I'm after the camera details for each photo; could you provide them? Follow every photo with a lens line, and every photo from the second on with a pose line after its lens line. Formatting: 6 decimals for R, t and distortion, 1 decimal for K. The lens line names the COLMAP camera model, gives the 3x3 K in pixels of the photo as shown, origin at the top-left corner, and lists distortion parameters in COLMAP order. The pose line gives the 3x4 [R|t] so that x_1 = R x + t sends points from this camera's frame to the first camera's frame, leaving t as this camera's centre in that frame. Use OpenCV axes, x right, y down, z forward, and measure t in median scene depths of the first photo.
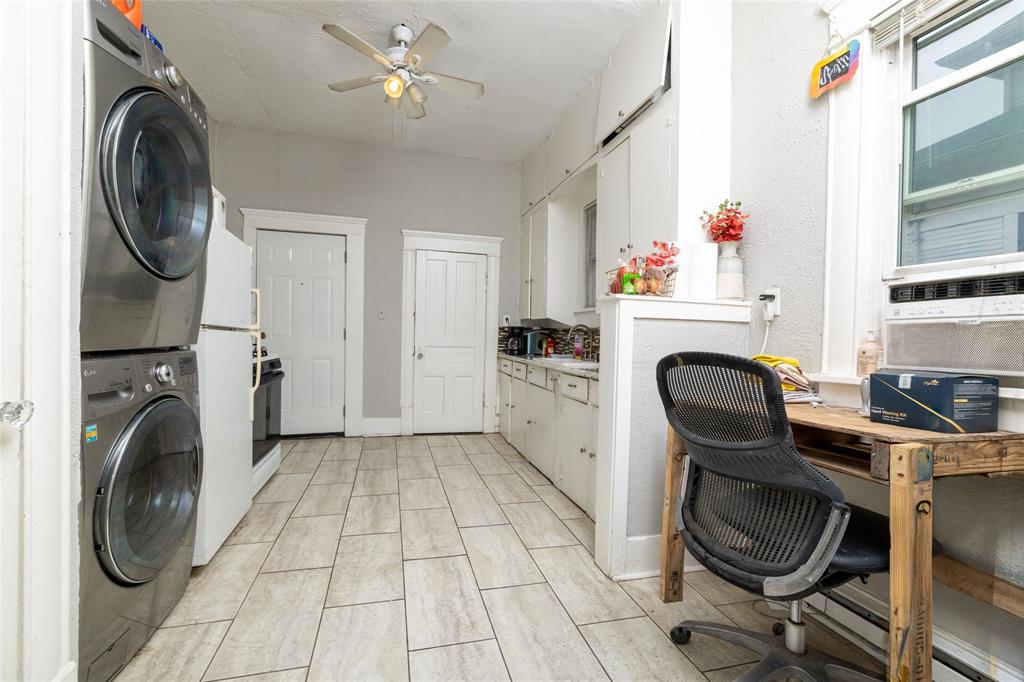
lens RADIAL K [[439.0, 0, 508.0], [0, 439.0, 340.8], [0, 0, 1]] dist [-0.000583, 0.000727]
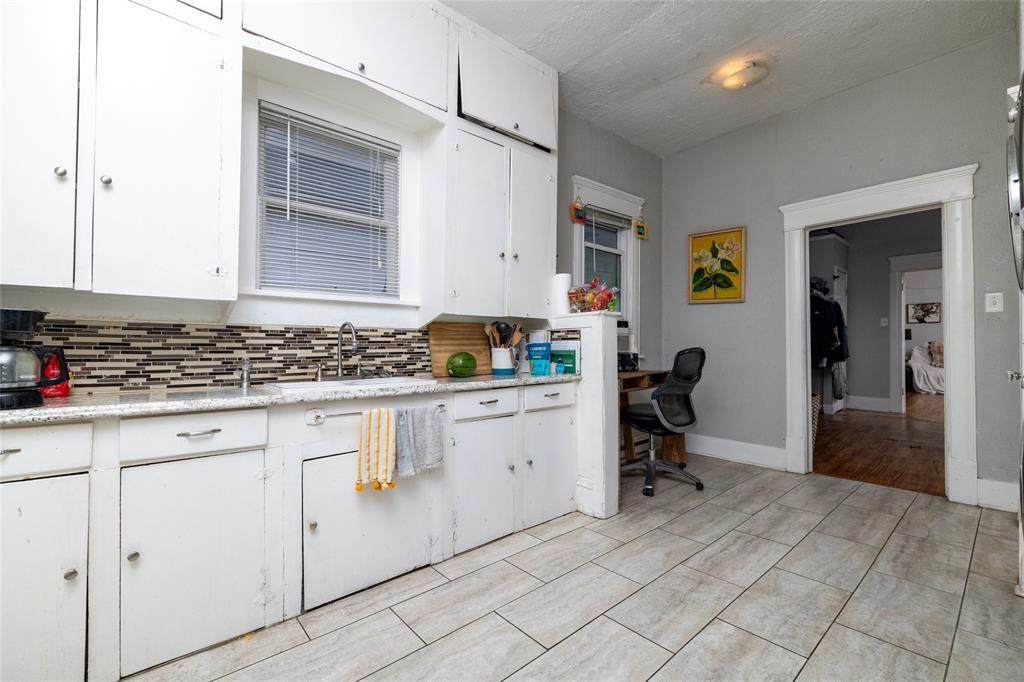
lens RADIAL K [[439.0, 0, 508.0], [0, 439.0, 340.8], [0, 0, 1]] dist [-0.000583, 0.000727]
pose [[-0.431817, -0.011564, 0.901887, -0.454453], [0.002449, 0.999899, 0.013993, -0.017294], [-0.901958, 0.008251, -0.431745, 0.990734]]
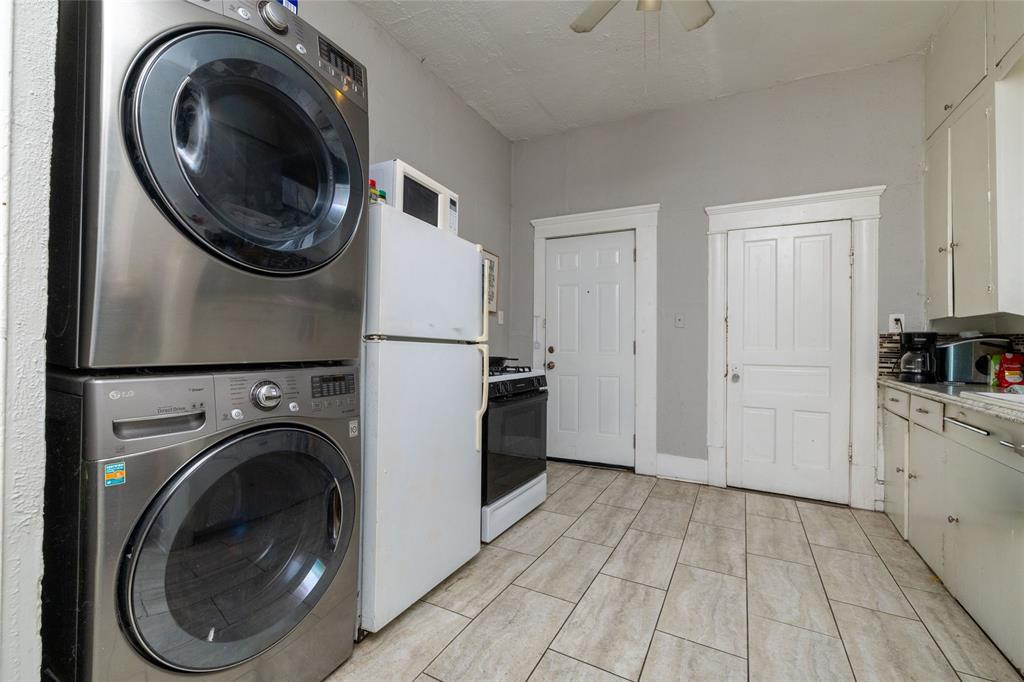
lens RADIAL K [[439.0, 0, 508.0], [0, 439.0, 340.8], [0, 0, 1]] dist [-0.000583, 0.000727]
pose [[0.729306, -0.018273, -0.683943, 0.023602], [-0.005625, 0.999449, -0.032699, -0.000005], [0.684164, 0.027695, 0.728802, 0.272228]]
